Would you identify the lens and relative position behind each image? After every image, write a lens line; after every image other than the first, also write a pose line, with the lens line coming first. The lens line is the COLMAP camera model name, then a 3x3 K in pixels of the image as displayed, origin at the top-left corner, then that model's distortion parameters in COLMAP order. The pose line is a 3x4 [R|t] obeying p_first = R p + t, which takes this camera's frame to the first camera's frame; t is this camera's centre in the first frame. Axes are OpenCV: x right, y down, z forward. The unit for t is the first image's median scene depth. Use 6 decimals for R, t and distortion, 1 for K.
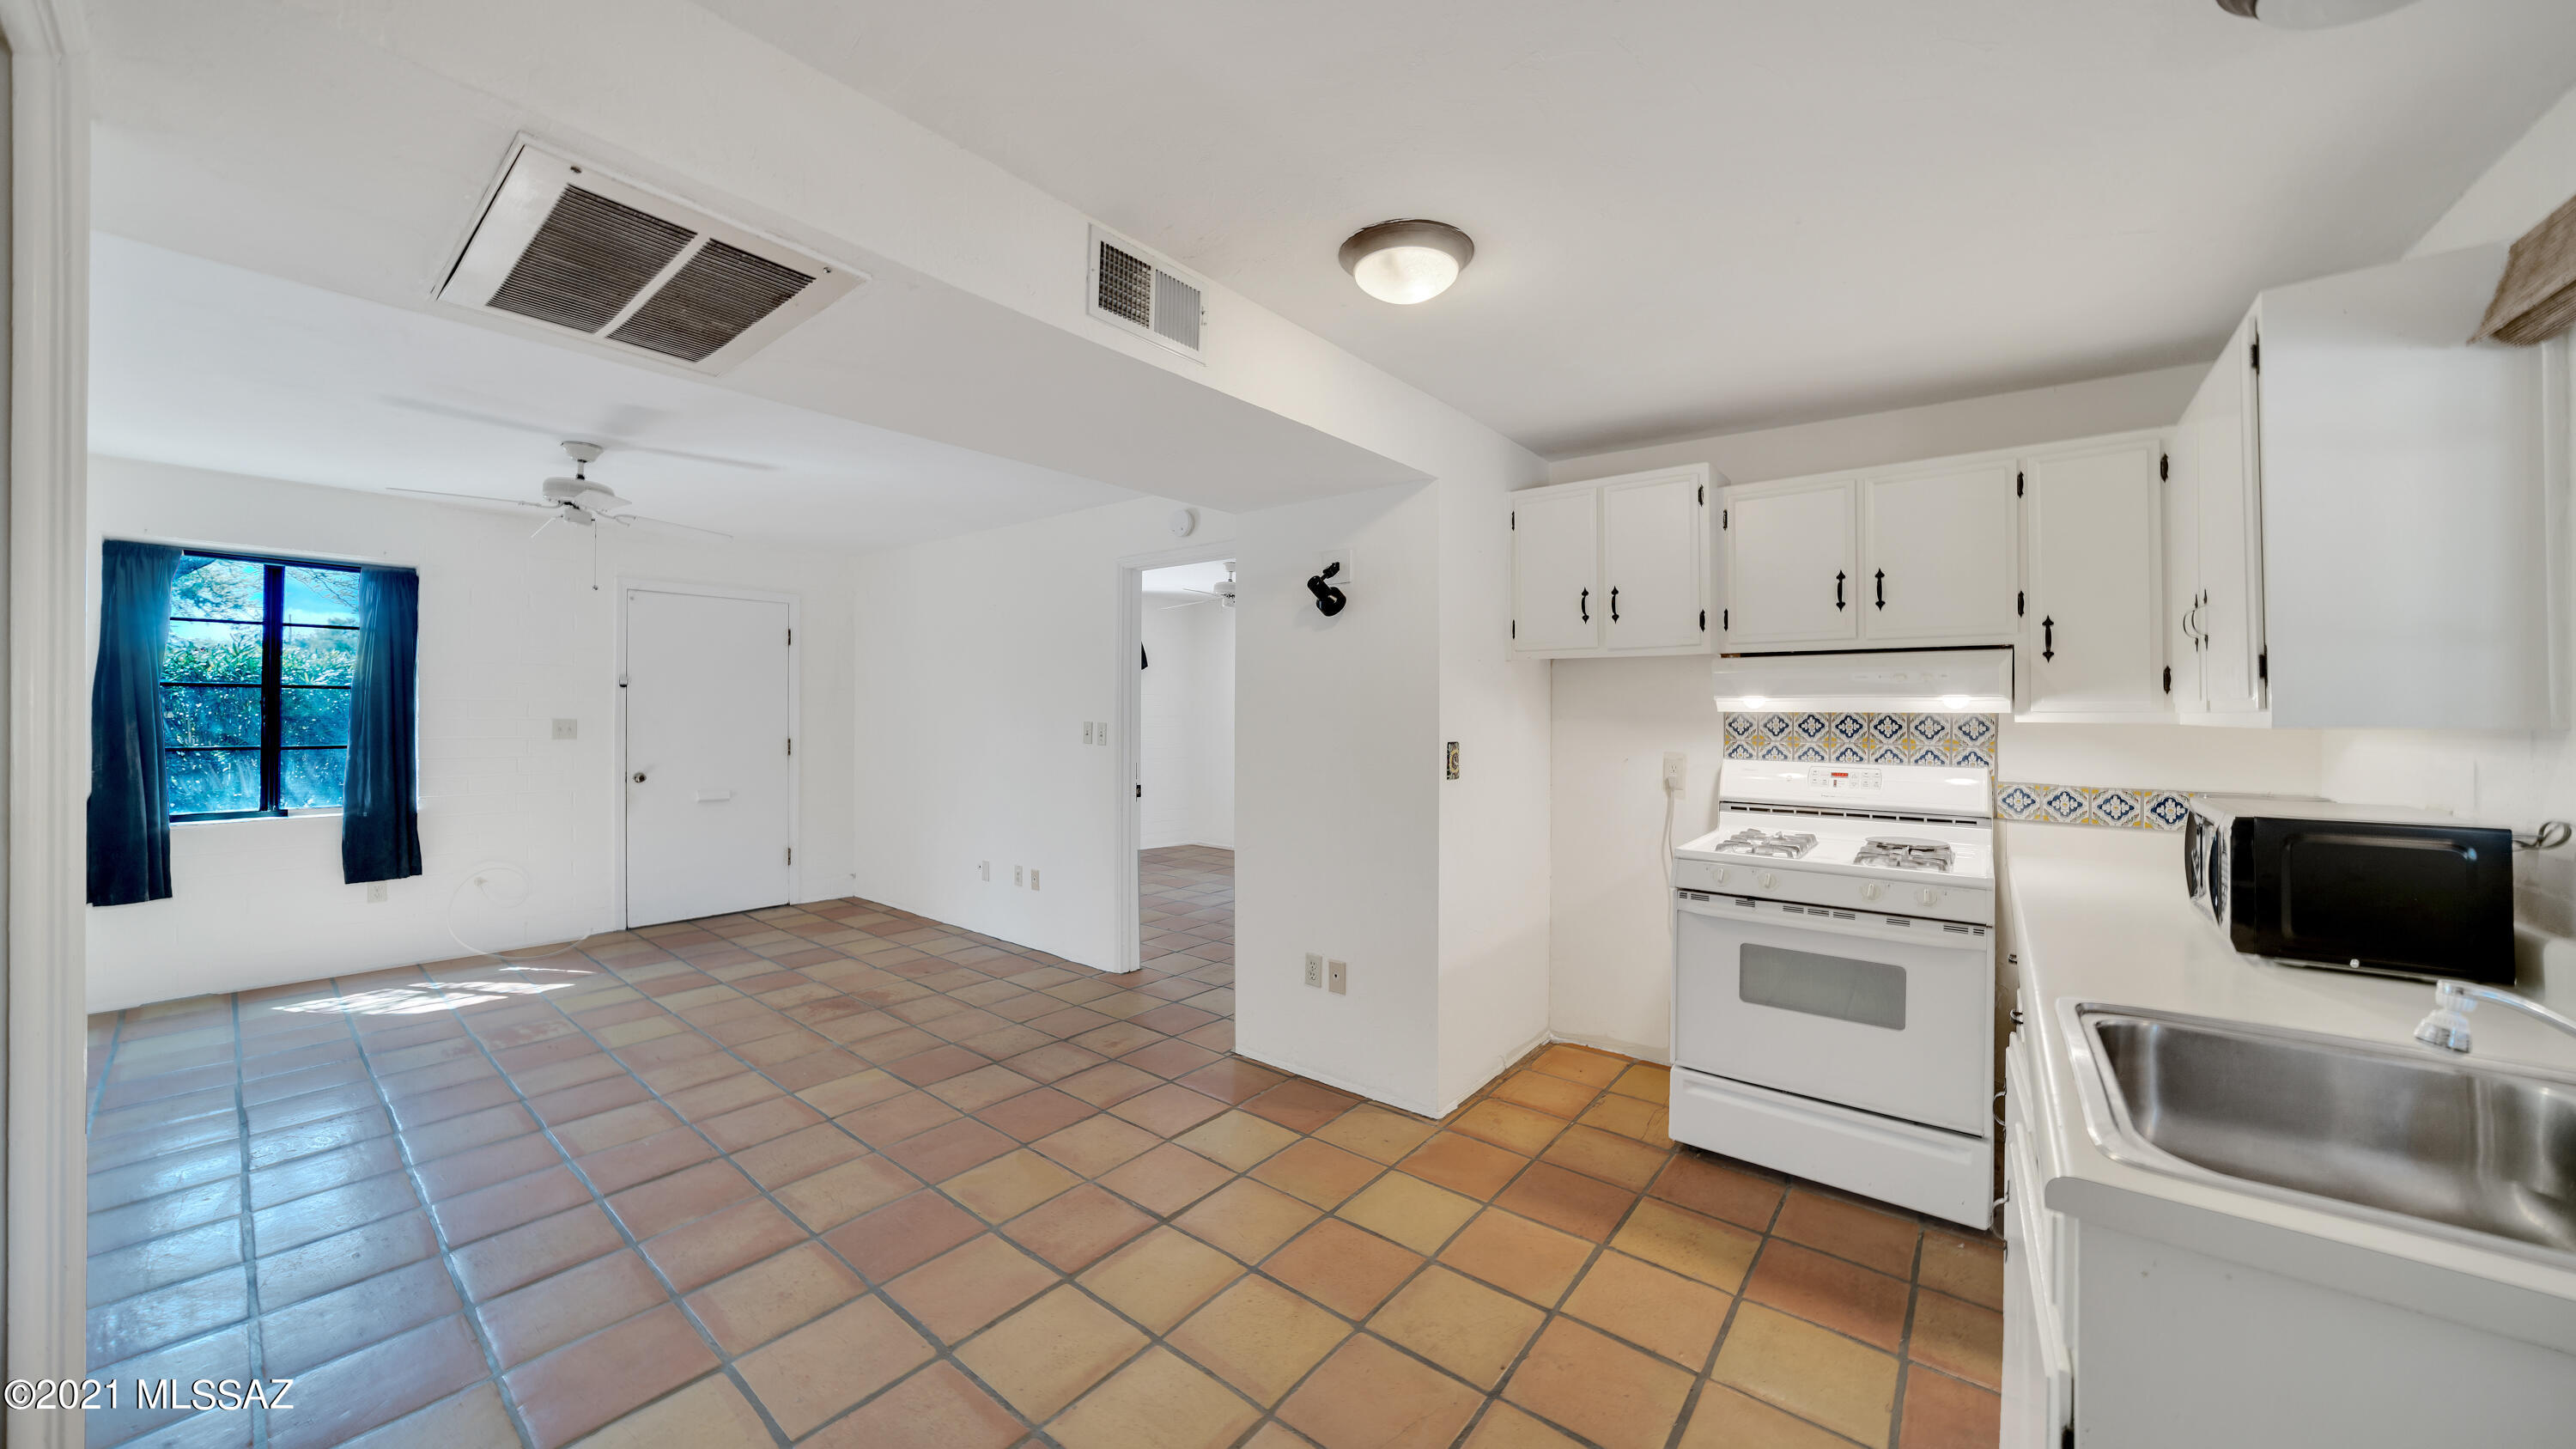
lens RADIAL K [[912.1, 0, 1312.1], [0, 912.1, 706.3], [0, 0, 1]] dist [-0.001023, 0.000271]
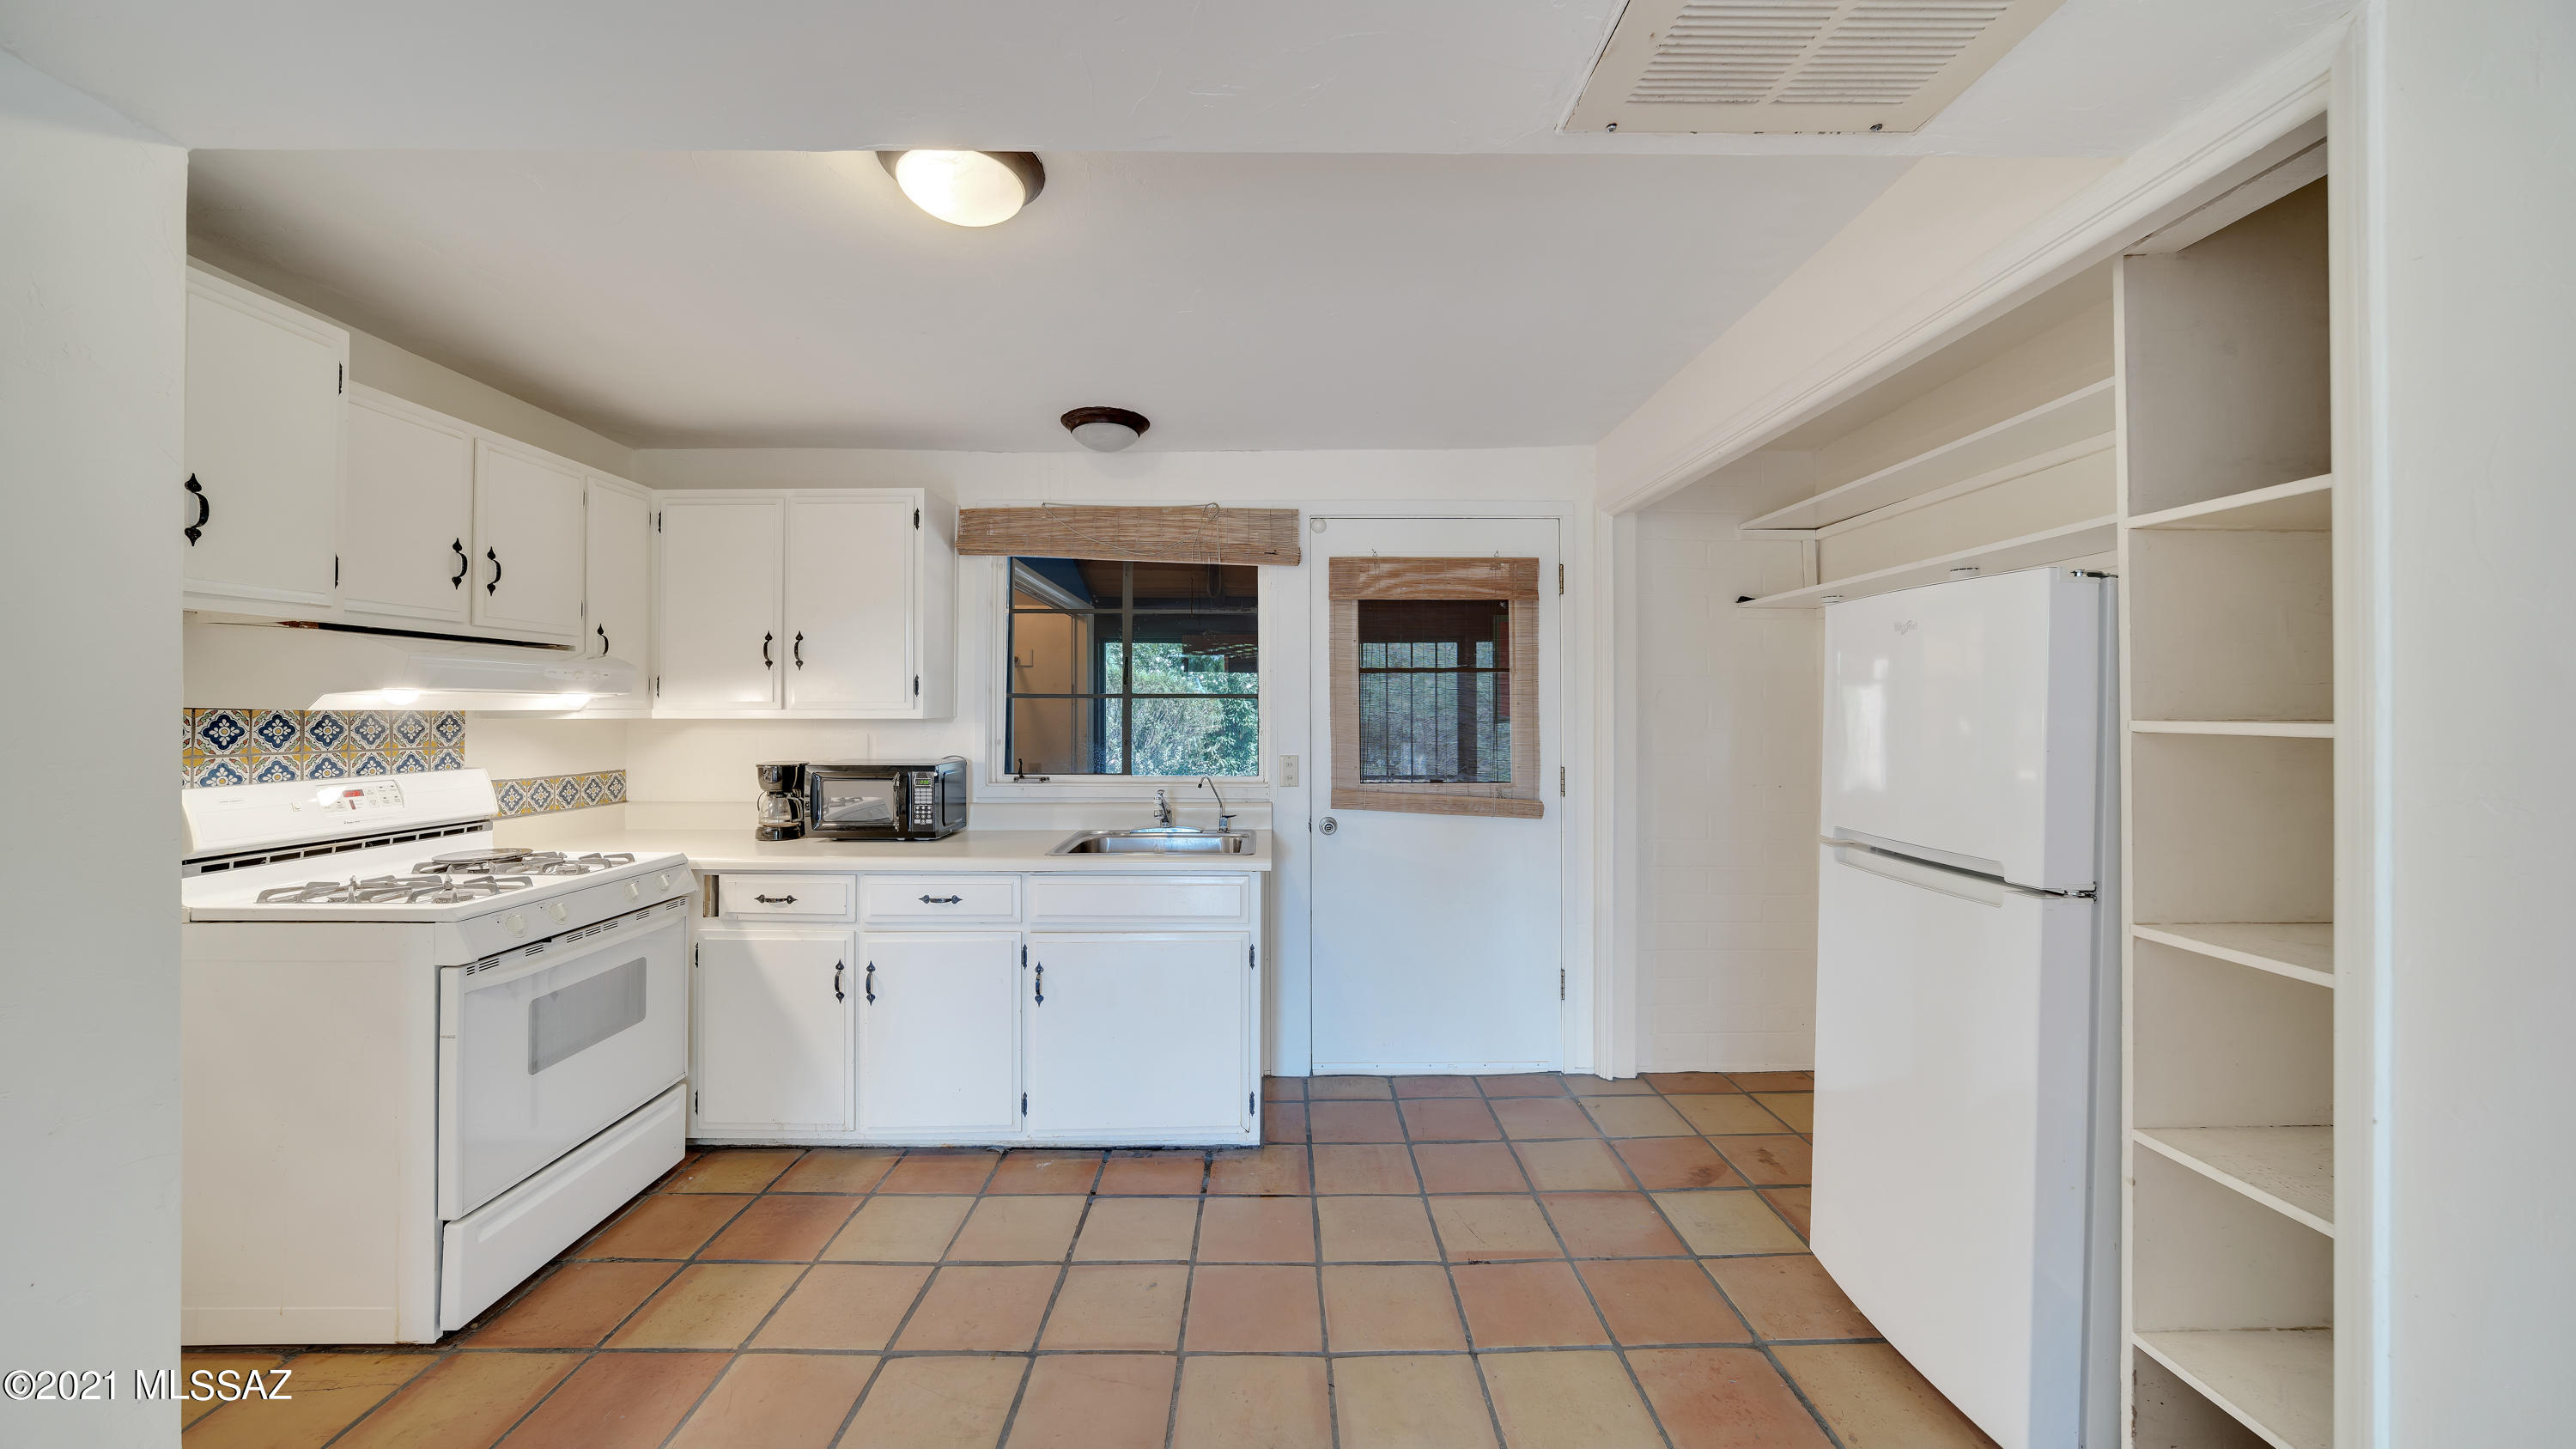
lens RADIAL K [[939.2, 0, 1288.8], [0, 939.2, 711.9], [0, 0, 1]] dist [-0.019704, 0.000216]
pose [[-0.641643, -0.002634, 0.766999, -0.368894], [-0.008508, 0.999957, -0.003684, 0.002863], [-0.766956, -0.008889, -0.641638, 0.659040]]
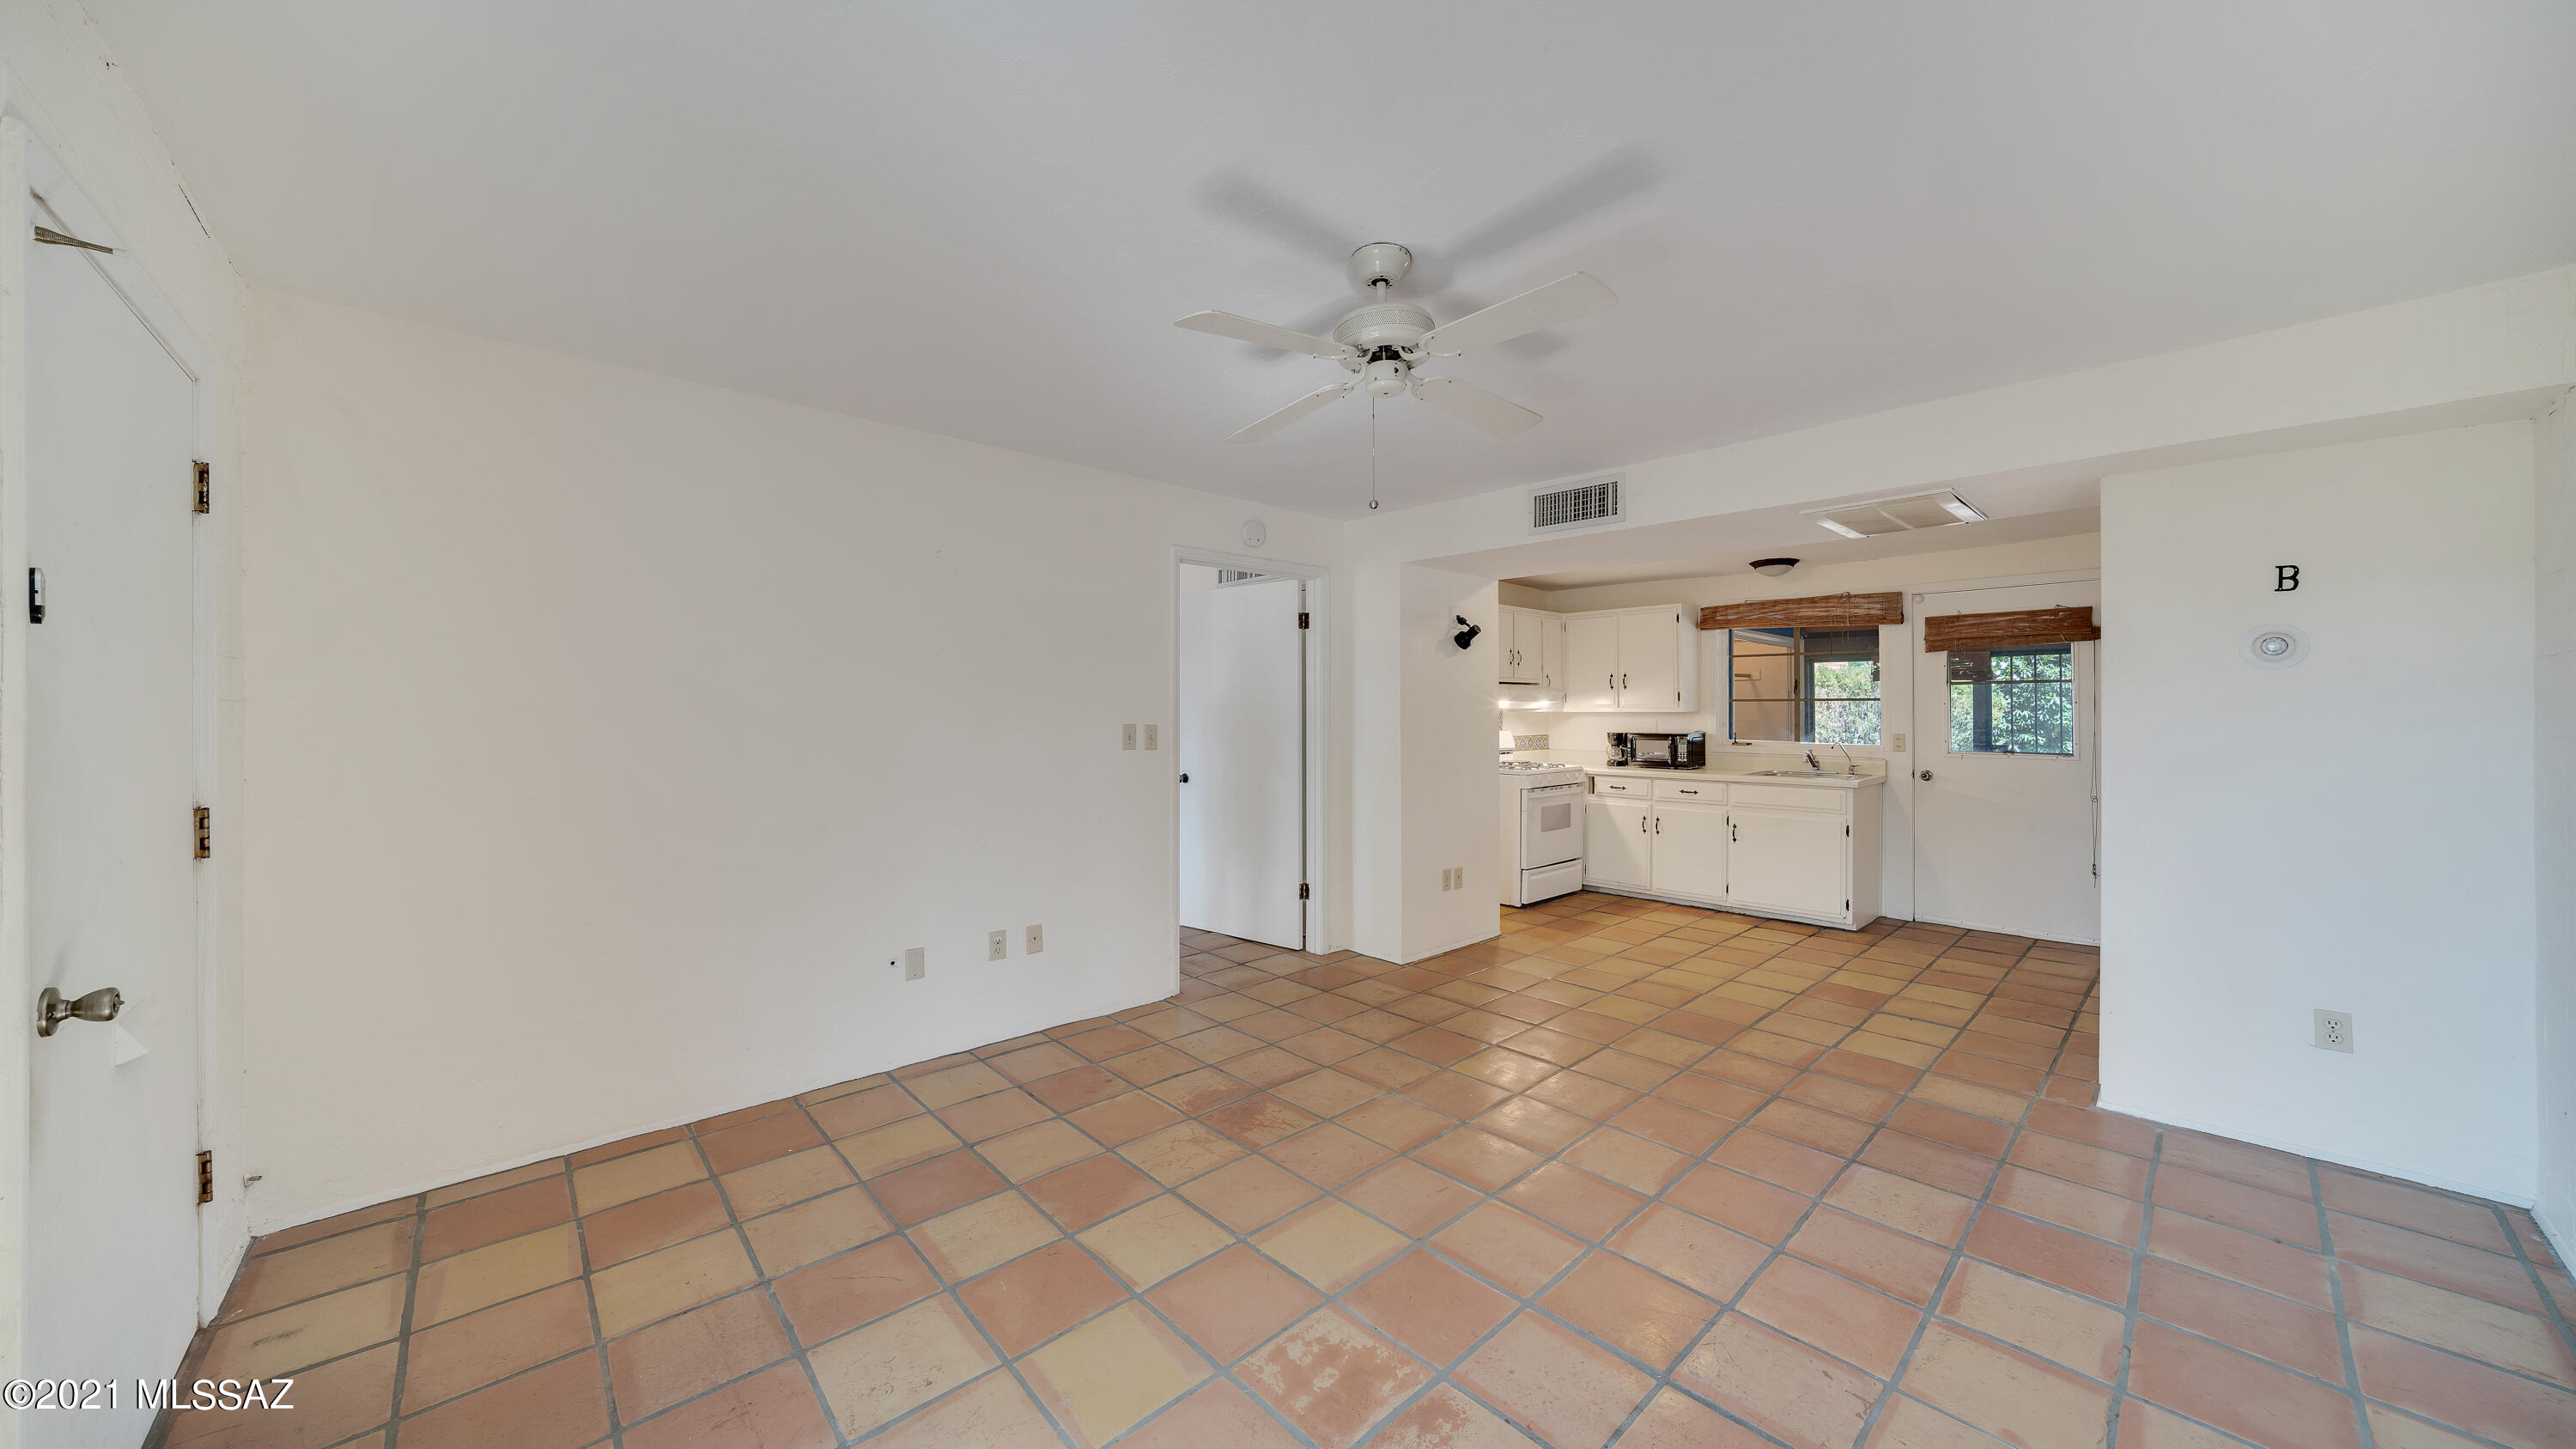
lens RADIAL K [[884.6, 0, 1274.1], [0, 884.6, 716.1], [0, 0, 1]] dist [-0.015149, 0.000036]
pose [[0.132848, -0.008879, 0.991097, -1.236711], [-0.006053, 0.999934, 0.009769, 0.004814], [-0.991118, -0.007297, 0.132786, 0.907097]]
